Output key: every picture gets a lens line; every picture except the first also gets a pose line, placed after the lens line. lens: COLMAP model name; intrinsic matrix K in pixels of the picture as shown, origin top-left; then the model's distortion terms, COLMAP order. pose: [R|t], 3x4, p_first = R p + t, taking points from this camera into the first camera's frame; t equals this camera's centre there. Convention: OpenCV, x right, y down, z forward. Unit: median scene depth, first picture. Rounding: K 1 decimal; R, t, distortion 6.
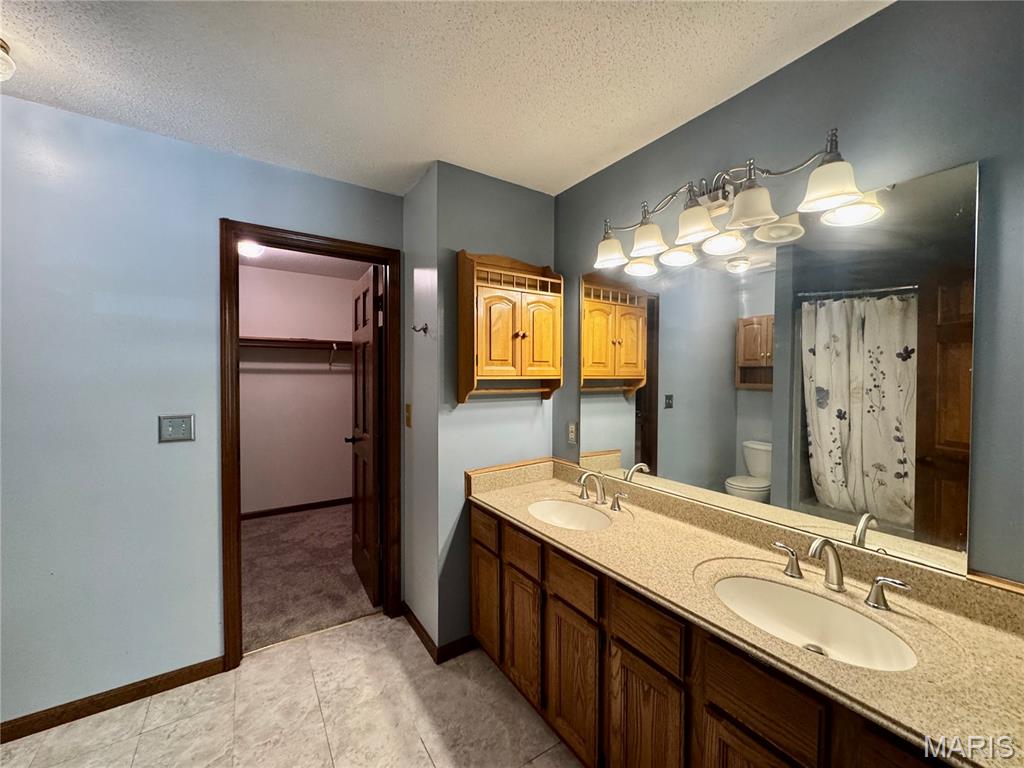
lens RADIAL K [[410.7, 0, 514.1], [0, 410.7, 385.0], [0, 0, 1]] dist [-0.000088, 0.000011]
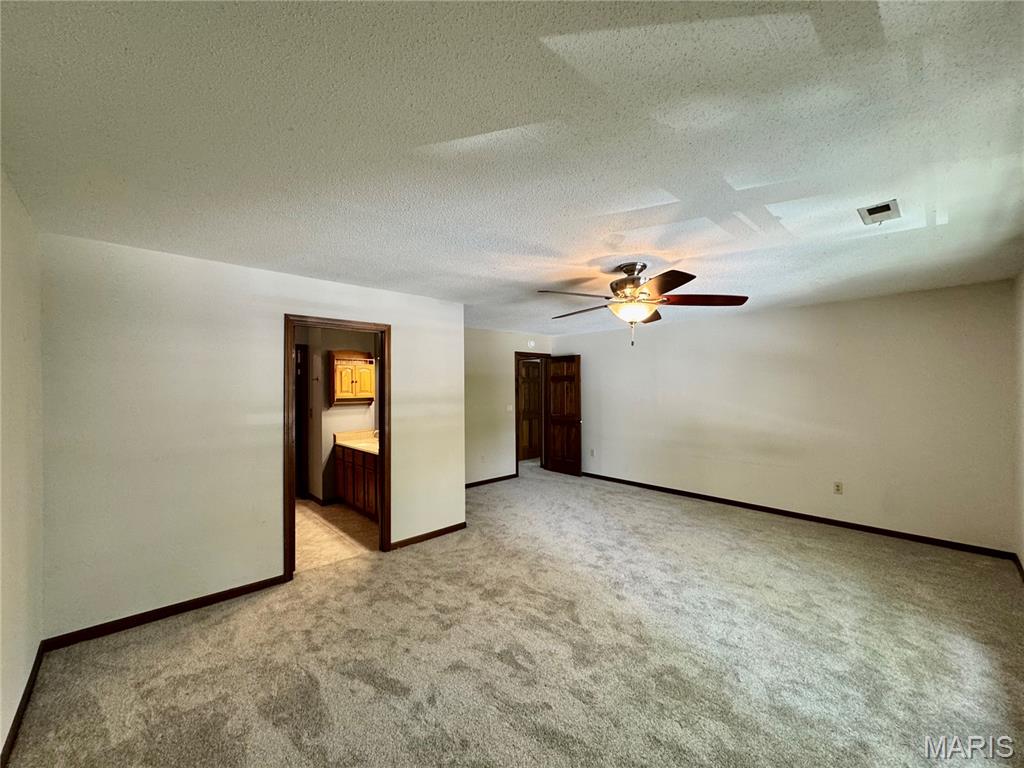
lens RADIAL K [[410.7, 0, 514.1], [0, 410.7, 385.0], [0, 0, 1]] dist [-0.000088, 0.000011]
pose [[0.984421, -0.008090, 0.175642, 0.564440], [0.012675, 0.999607, -0.025001, -0.018717], [-0.175371, 0.026838, 0.984137, -1.813899]]
